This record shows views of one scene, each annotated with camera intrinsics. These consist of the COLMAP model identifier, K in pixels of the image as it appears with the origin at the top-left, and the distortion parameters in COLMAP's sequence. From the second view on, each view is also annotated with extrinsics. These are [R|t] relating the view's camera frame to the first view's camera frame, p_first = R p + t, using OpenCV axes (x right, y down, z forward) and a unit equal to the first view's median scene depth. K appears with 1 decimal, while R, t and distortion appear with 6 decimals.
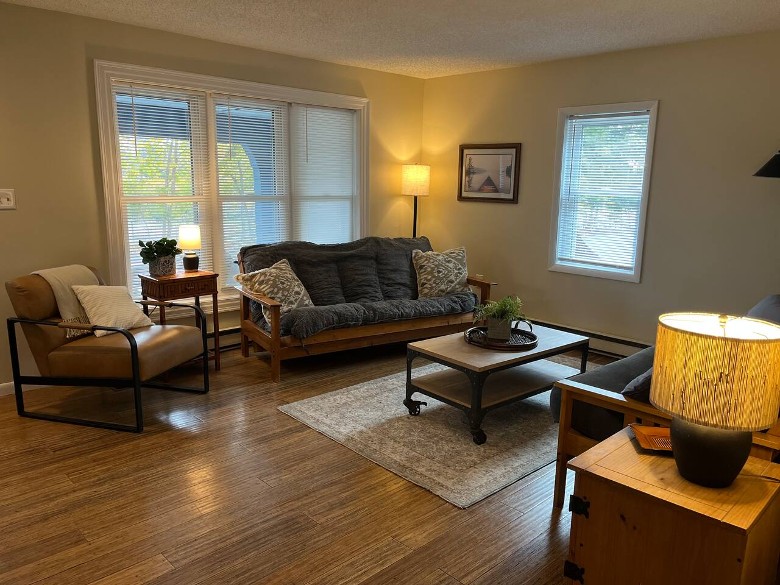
lens RADIAL K [[587.9, 0, 393.5], [0, 587.9, 298.3], [0, 0, 1]] dist [0.036599, -0.003153]
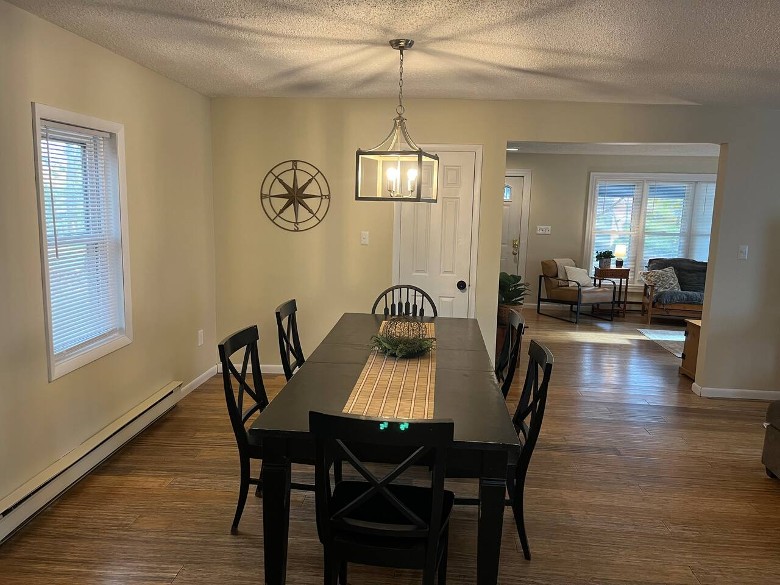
lens RADIAL K [[587.9, 0, 390.1], [0, 587.9, 295.8], [0, 0, 1]] dist [0.036599, -0.003153]
pose [[0.673664, 0.130244, -0.727471, 0.651658], [-0.168315, 0.985518, 0.020578, 0.148917], [0.719616, 0.108582, 0.685830, -1.004610]]
